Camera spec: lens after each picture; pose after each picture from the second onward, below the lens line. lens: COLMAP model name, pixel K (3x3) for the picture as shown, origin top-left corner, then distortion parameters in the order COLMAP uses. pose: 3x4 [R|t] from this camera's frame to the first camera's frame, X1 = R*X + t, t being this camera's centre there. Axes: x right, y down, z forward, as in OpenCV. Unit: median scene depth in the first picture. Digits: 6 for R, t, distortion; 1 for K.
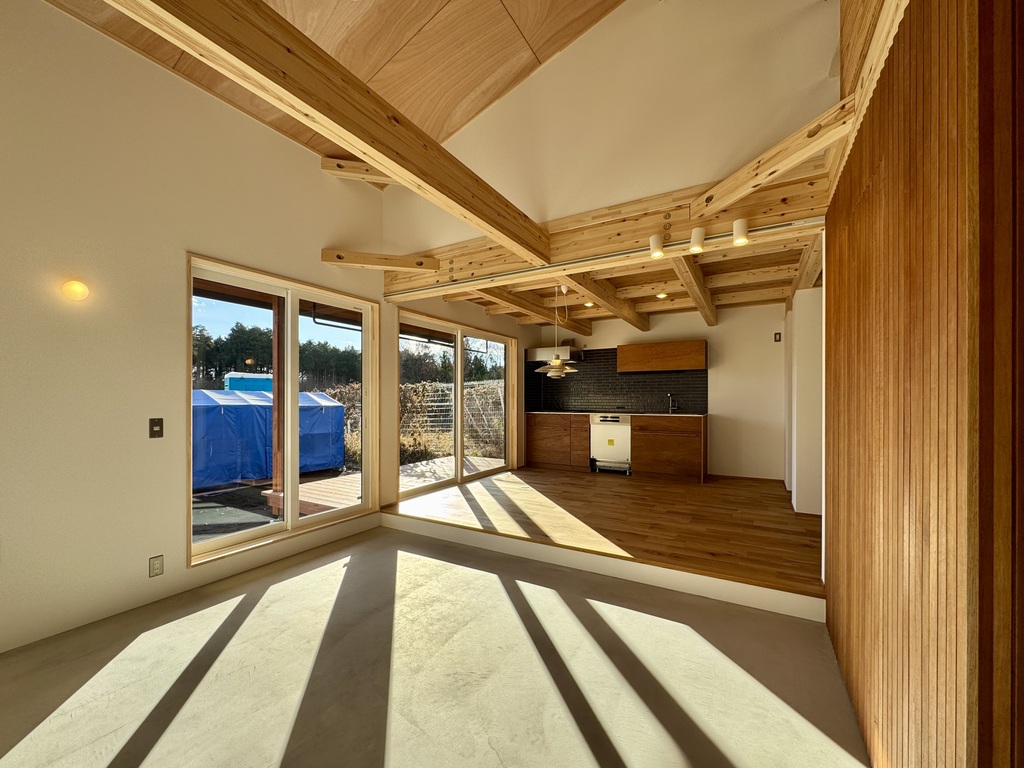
lens RADIAL K [[418.9, 0, 499.5], [0, 418.9, 402.0], [0, 0, 1]] dist [0.000029, -0.000117]
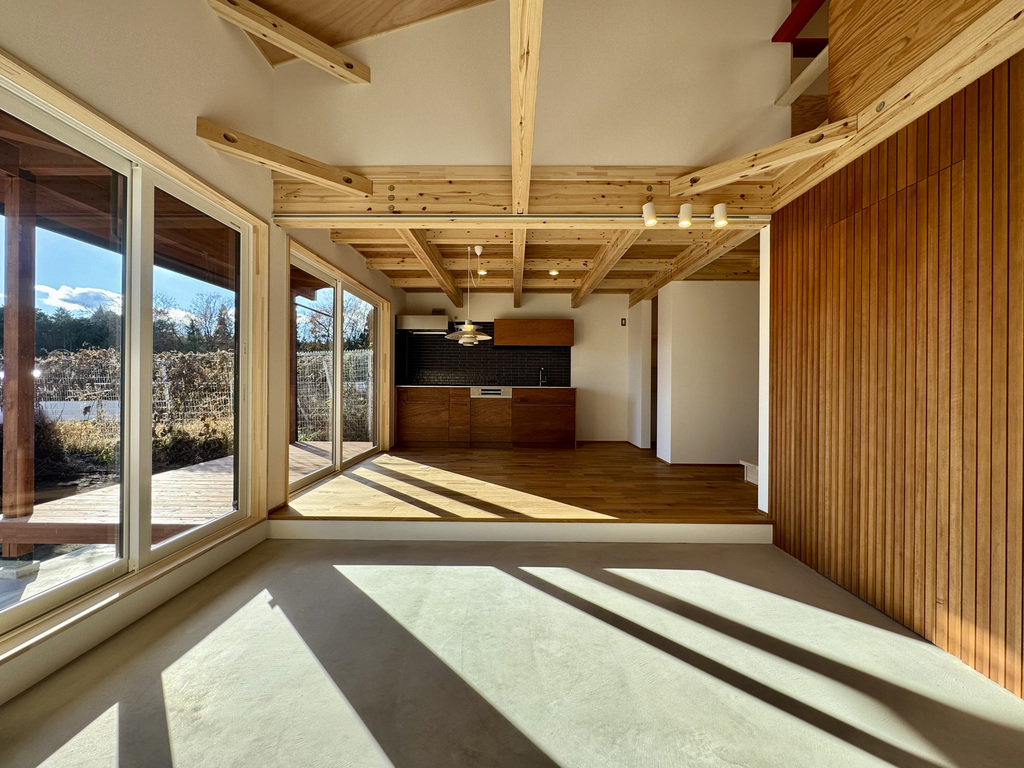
lens RADIAL K [[414.0, 0, 512.0], [0, 414.0, 384.0], [0, 0, 1]] dist [-0.001815, -0.000200]
pose [[0.861425, 0.003435, 0.507874, -0.320787], [-0.003449, 0.999994, -0.000915, 0.037371], [-0.507873, -0.000964, 0.861431, 0.212652]]
